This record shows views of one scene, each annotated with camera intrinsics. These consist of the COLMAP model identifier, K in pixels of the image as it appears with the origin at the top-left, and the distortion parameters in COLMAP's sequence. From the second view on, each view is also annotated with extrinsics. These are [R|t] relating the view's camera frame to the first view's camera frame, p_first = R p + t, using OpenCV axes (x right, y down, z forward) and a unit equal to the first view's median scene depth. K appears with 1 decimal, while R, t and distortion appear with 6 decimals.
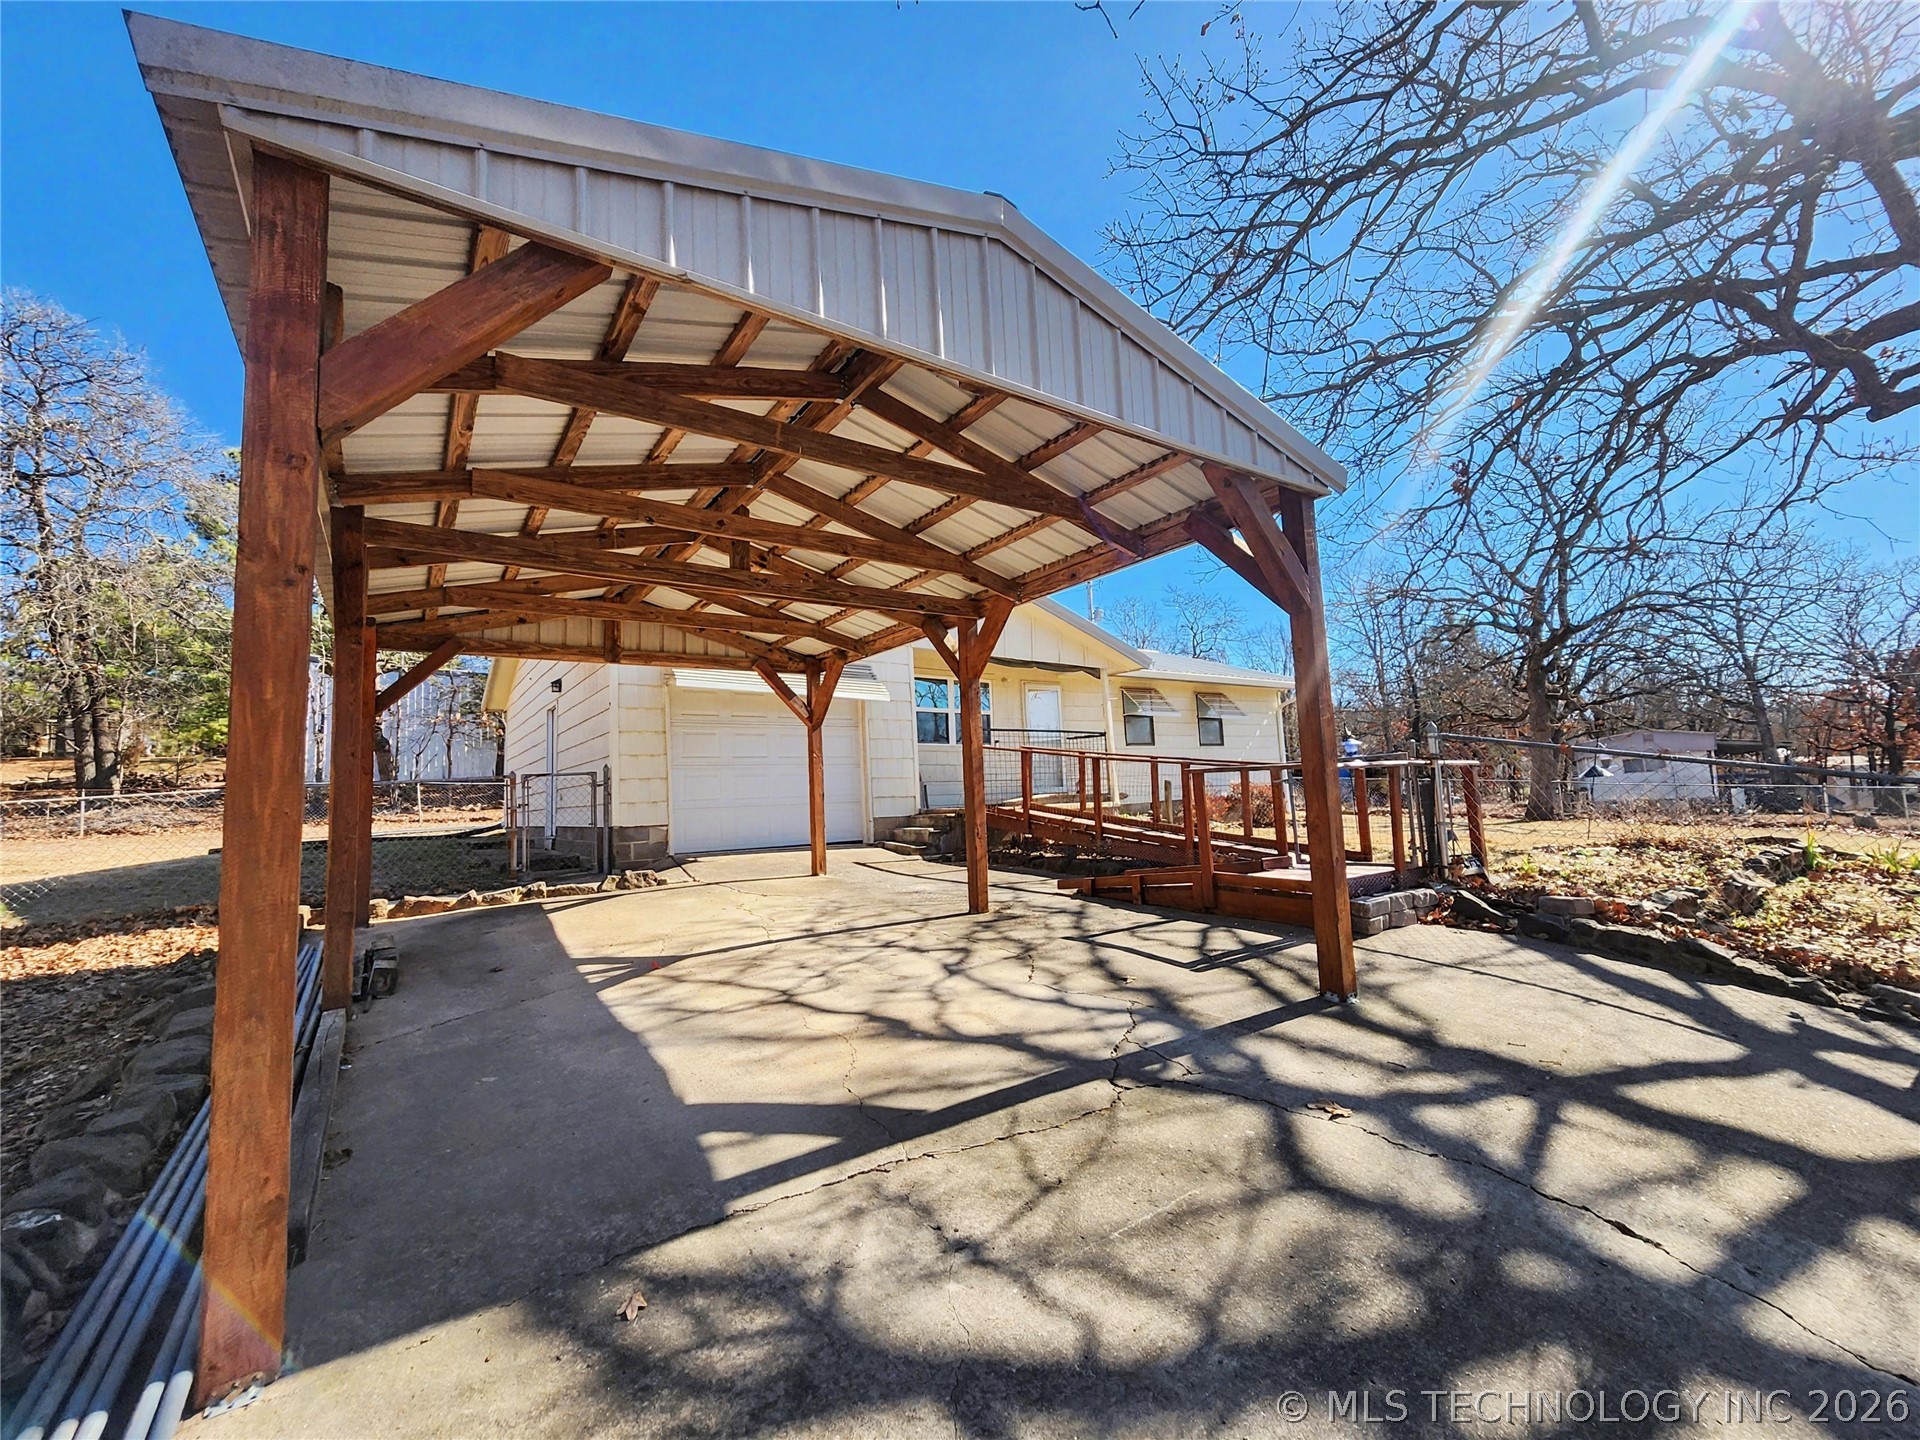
lens RADIAL K [[777.3, 0, 951.9], [0, 777.3, 727.0], [0, 0, 1]] dist [0.007371, -0.006048]
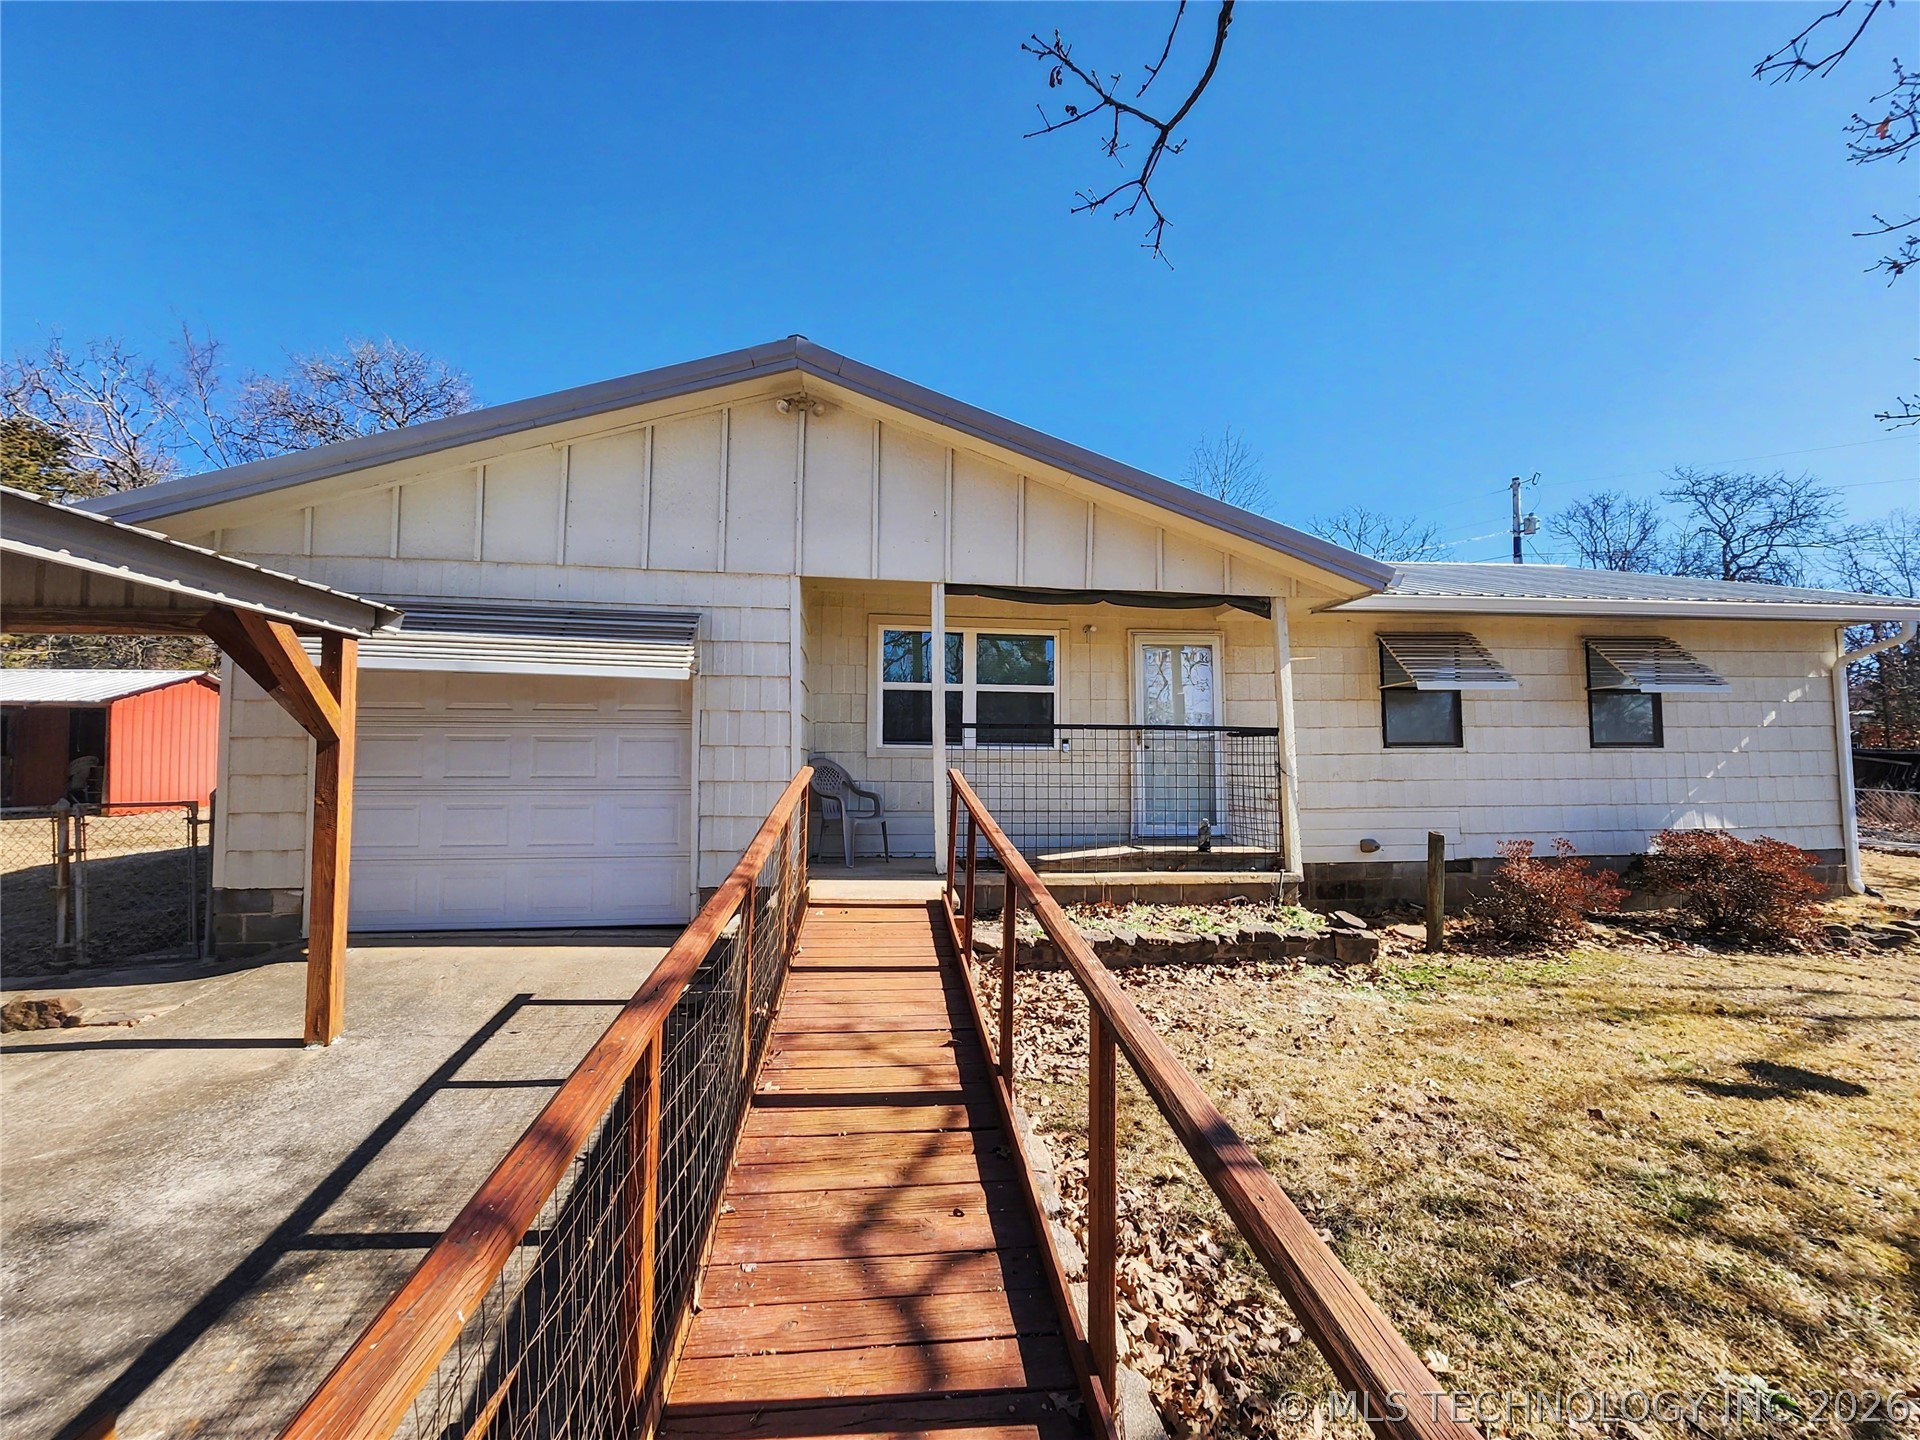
lens RADIAL K [[777.3, 0, 951.9], [0, 777.3, 727.0], [0, 0, 1]] dist [0.007371, -0.006048]
pose [[0.874365, 0.020739, -0.484825, 0.460396], [0.006284, 0.998519, 0.054046, -0.038537], [0.485228, -0.050303, 0.872939, 0.848044]]
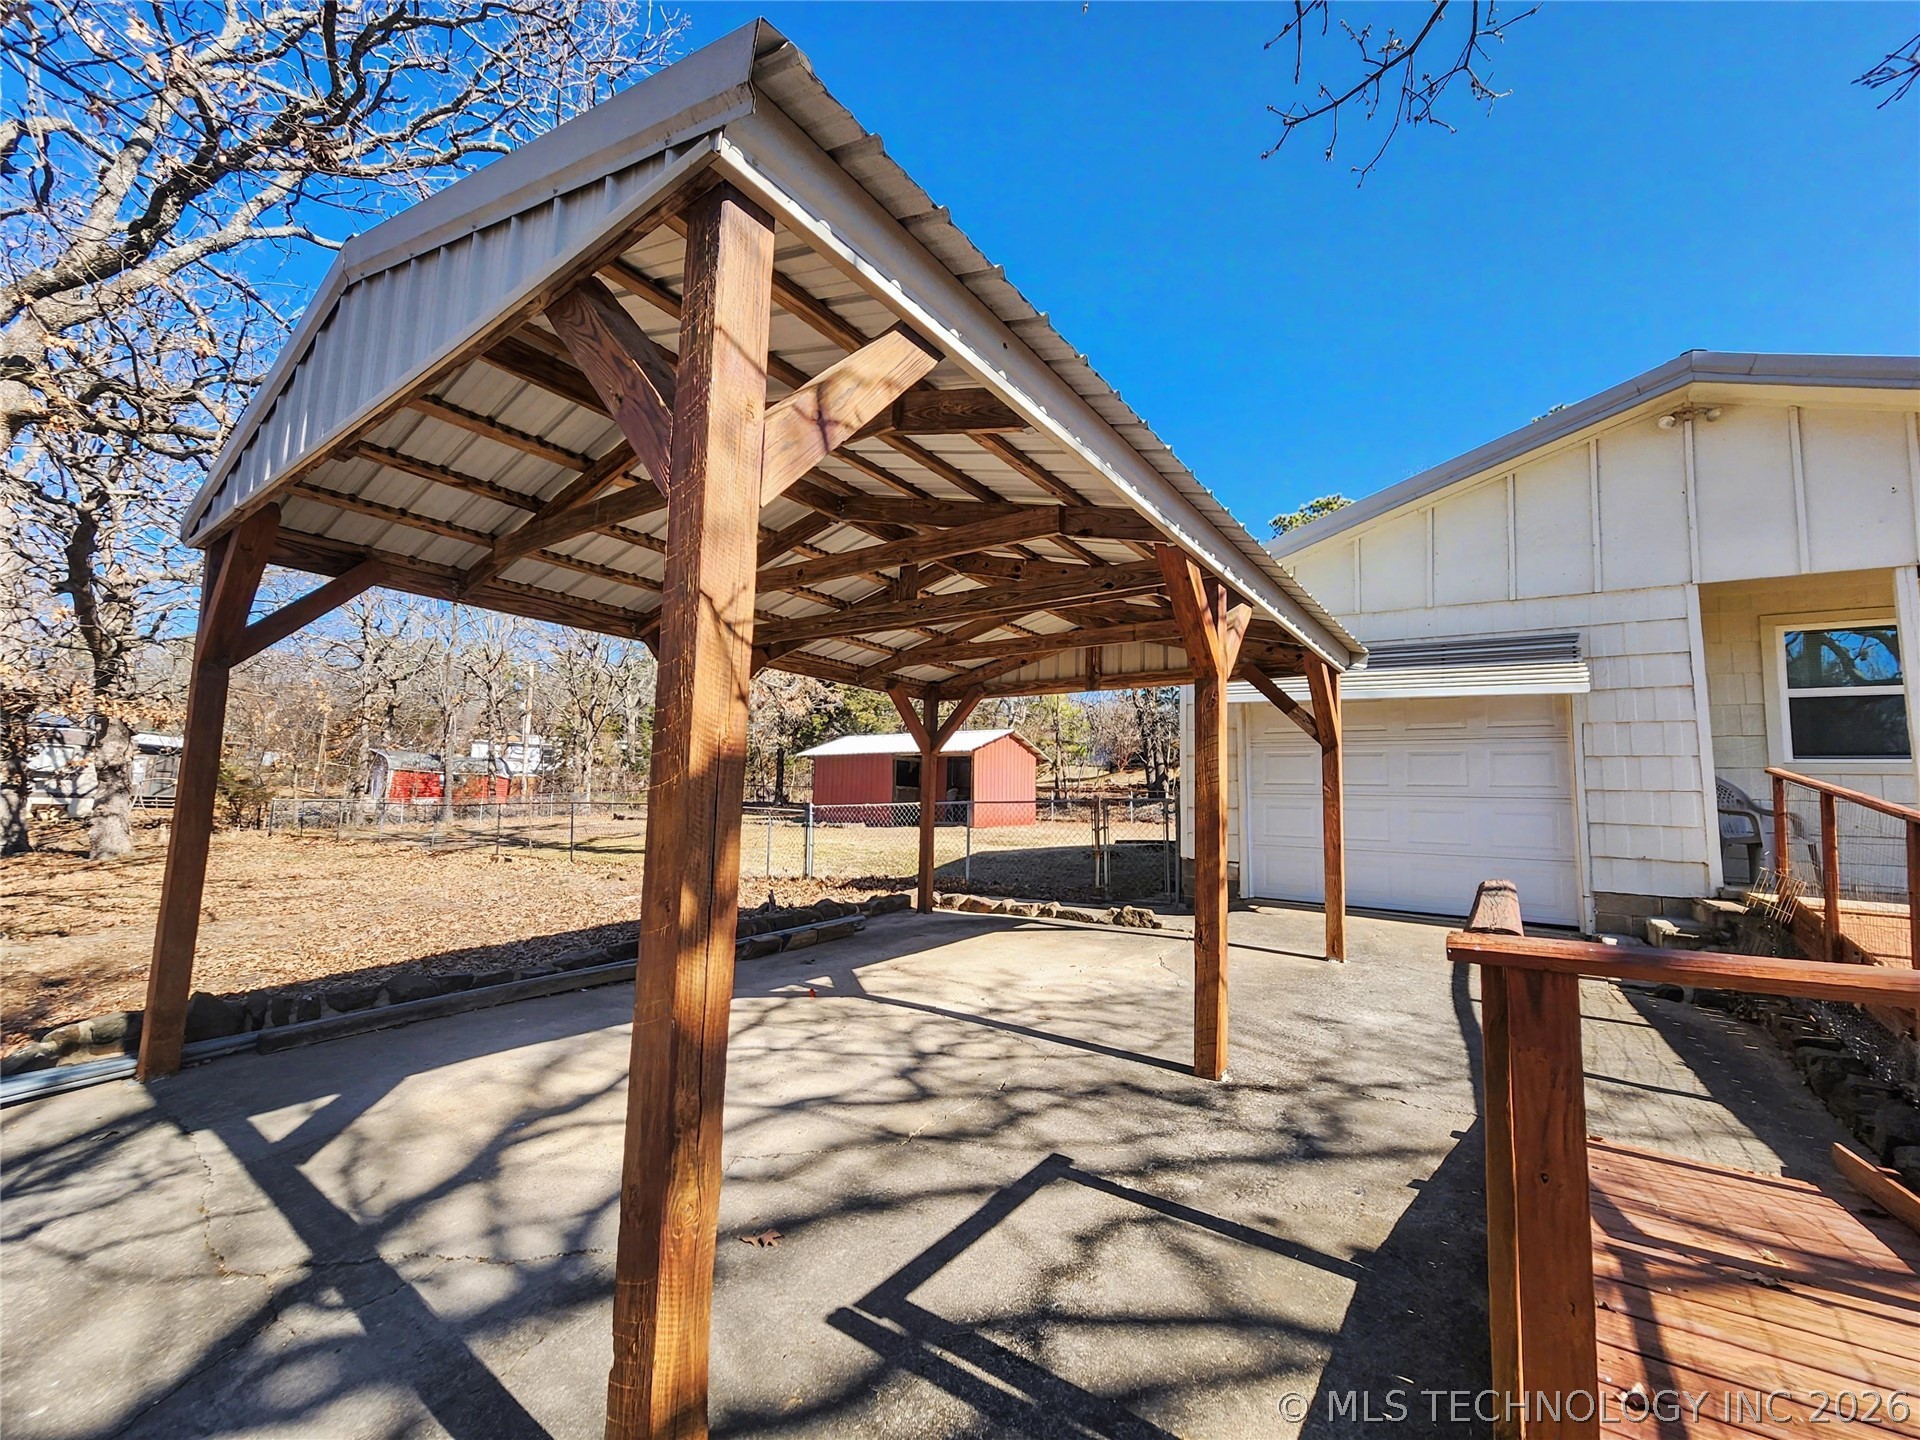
lens RADIAL K [[780.0, 0, 945.0], [0, 780.0, 723.9], [0, 0, 1]] dist [-0.000047, 0.000397]
pose [[0.327043, -0.048017, -0.943789, 0.421590], [0.041009, 0.998489, -0.036589, -0.011263], [0.944119, -0.026738, 0.328517, 0.487801]]
